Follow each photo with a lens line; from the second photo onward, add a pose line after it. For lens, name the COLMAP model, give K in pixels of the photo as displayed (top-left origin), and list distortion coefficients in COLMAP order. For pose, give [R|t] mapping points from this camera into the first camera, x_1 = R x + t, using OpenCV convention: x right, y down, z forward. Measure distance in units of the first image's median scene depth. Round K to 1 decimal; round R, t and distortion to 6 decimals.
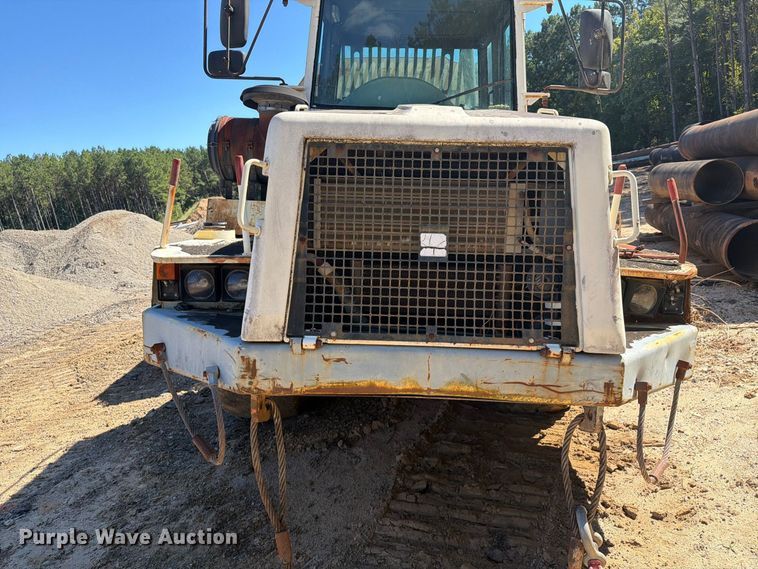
lens RADIAL K [[527.2, 0, 381.9], [0, 527.2, 286.5], [0, 0, 1]] dist [0.092776, -0.100356]
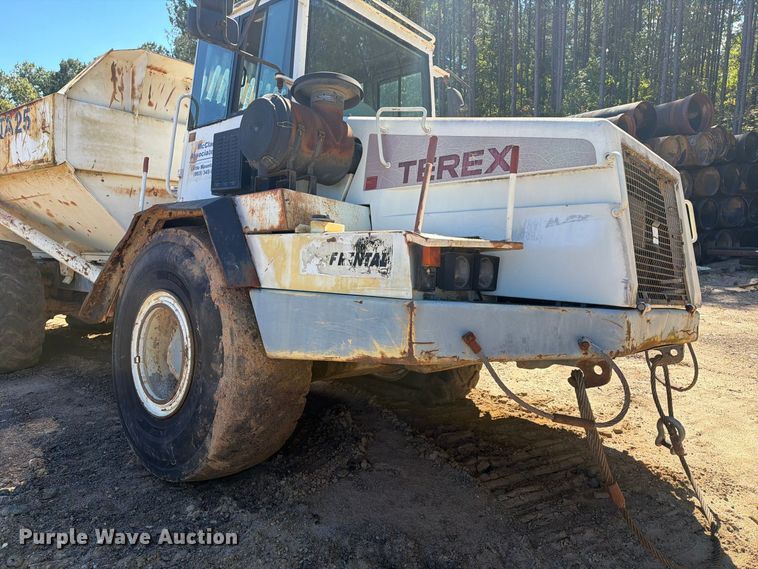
lens RADIAL K [[530.6, 0, 374.9], [0, 530.6, 287.4], [0, 0, 1]] dist [0.078678, -0.106236]
pose [[0.668987, -0.003280, 0.743267, -1.145477], [0.078595, 0.994696, -0.066351, 0.073362], [-0.739107, 0.102805, 0.665696, 0.486053]]
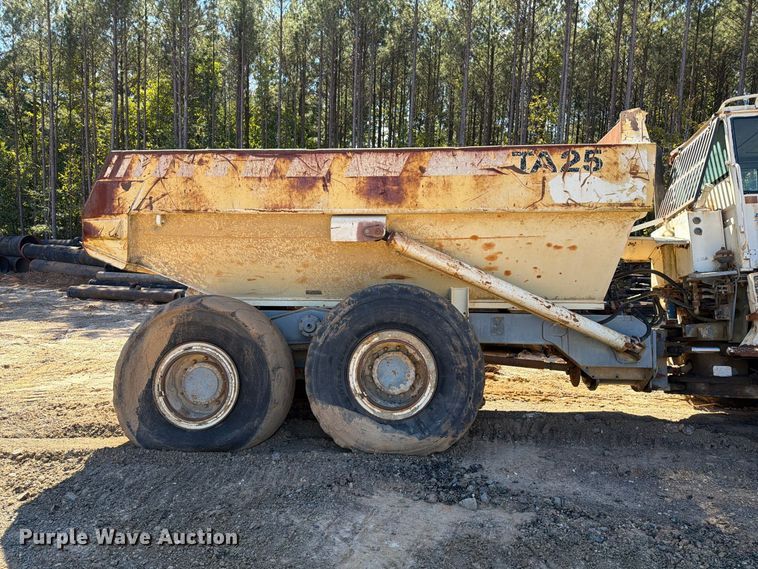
lens RADIAL K [[519.1, 0, 382.5], [0, 519.1, 283.9], [0, 0, 1]] dist [0.137273, -0.224405]
pose [[0.164488, 0.089258, 0.982332, -2.467456], [0.146482, 0.982644, -0.113815, -0.235895], [-0.975442, 0.162616, 0.148558, 3.210454]]
